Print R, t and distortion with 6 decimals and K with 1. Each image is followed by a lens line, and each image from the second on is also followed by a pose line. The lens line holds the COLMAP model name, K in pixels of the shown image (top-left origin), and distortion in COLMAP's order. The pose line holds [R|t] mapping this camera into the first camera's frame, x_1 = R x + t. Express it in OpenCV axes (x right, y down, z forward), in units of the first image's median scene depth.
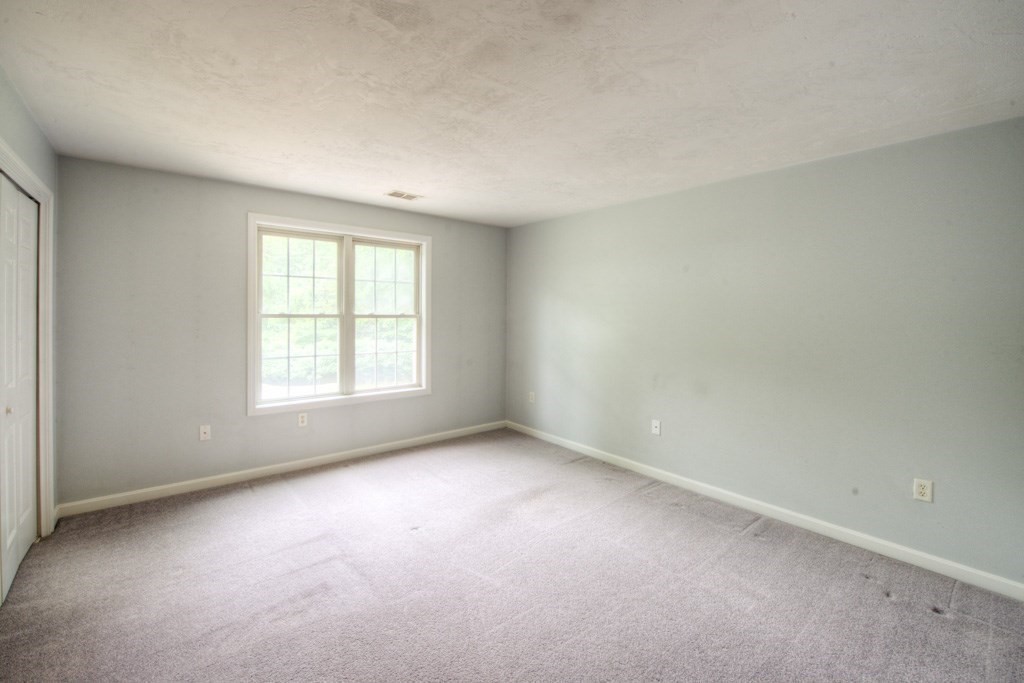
lens RADIAL K [[382.3, 0, 496.4], [0, 382.3, 303.4], [0, 0, 1]] dist [-0.000985, 0.000027]
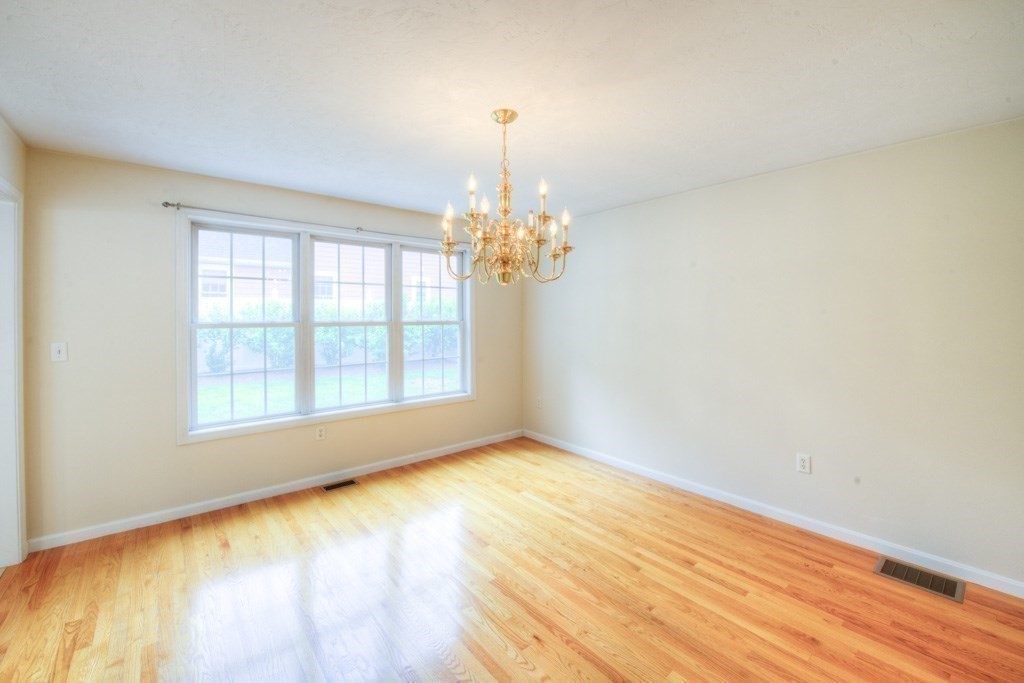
lens RADIAL K [[425.2, 0, 514.5], [0, 425.2, 321.7], [0, 0, 1]] dist [-0.000730, -0.000407]
pose [[0.995562, -0.011781, 0.093372, -0.154530], [0.008772, 0.999431, 0.032569, -0.002792], [-0.093703, -0.031605, 0.995098, -0.104225]]
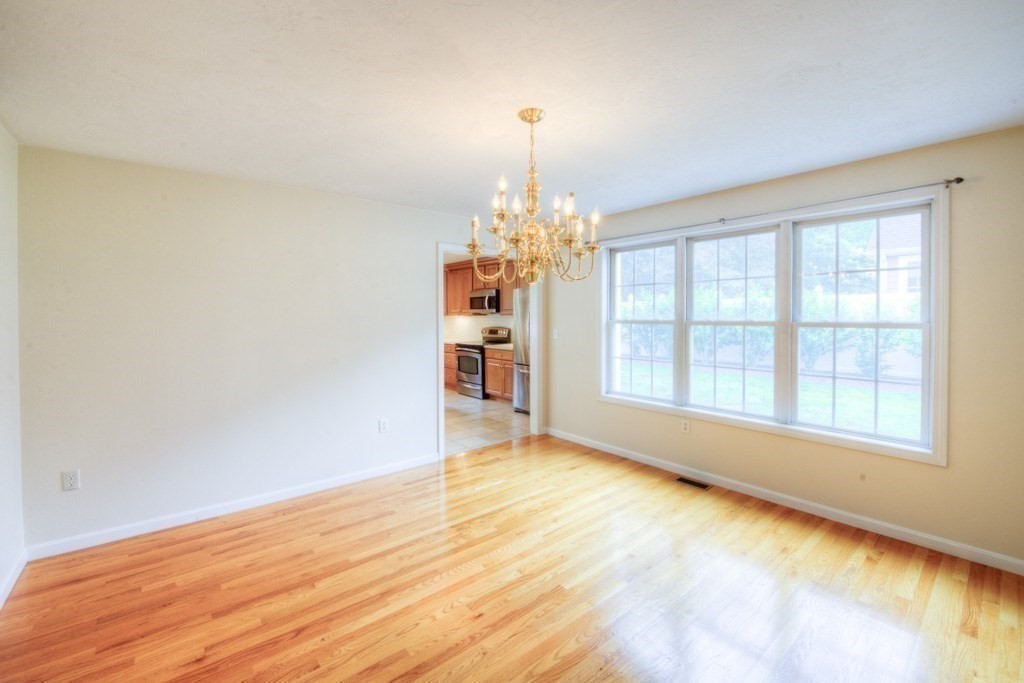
lens RADIAL K [[425.2, 0, 511.7], [0, 425.2, 333.6], [0, 0, 1]] dist [-0.000730, -0.000407]
pose [[0.096148, 0.035704, -0.994726, 0.675022], [0.023395, 0.998999, 0.038119, 0.011715], [0.995092, -0.026937, 0.095217, 0.565225]]
